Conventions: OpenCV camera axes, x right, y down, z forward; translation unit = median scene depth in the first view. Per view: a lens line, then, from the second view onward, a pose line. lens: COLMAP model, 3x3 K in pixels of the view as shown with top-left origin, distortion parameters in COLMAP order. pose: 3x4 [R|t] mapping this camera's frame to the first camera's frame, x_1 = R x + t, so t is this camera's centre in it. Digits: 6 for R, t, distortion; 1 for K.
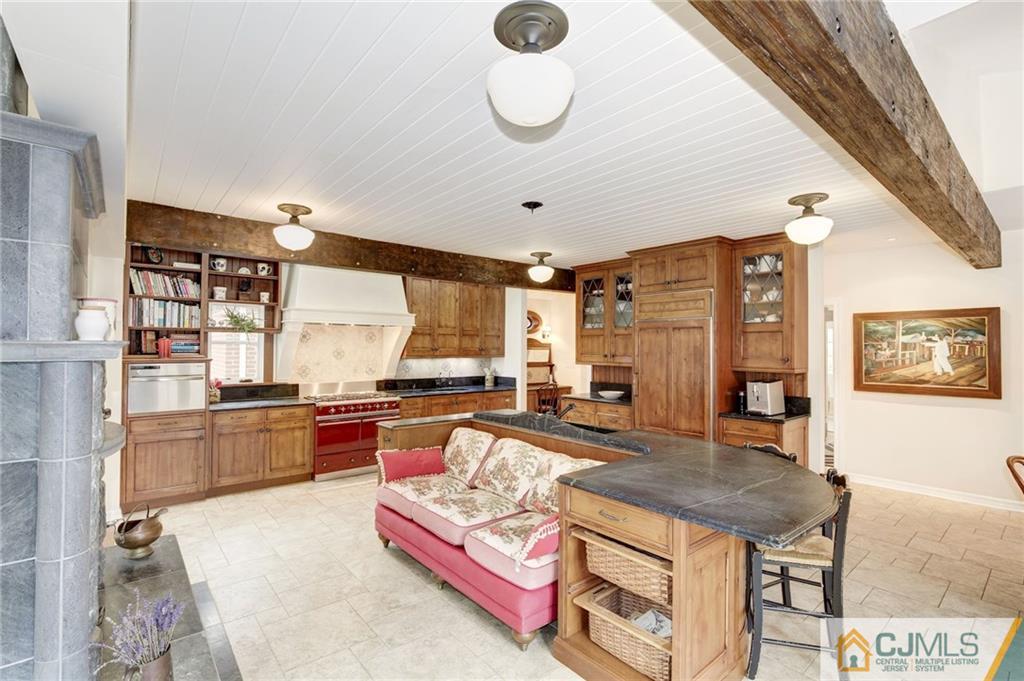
lens RADIAL K [[470.4, 0, 510.7], [0, 470.4, 343.7], [0, 0, 1]] dist [-0.010198, 0.001987]
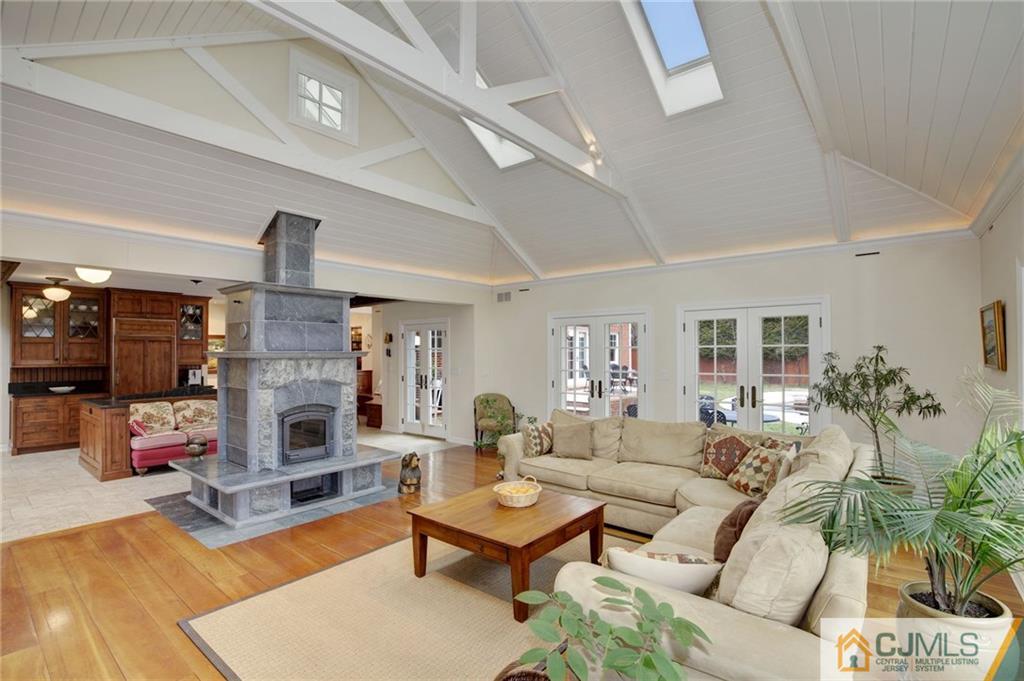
lens RADIAL K [[470.4, 0, 511.7], [0, 470.4, 344.9], [0, 0, 1]] dist [-0.010198, 0.001987]
pose [[-0.185234, 0.010407, 0.982639, -1.511349], [-0.006400, 0.999910, -0.011796, -0.007160], [-0.982674, -0.008474, -0.185151, 0.037081]]
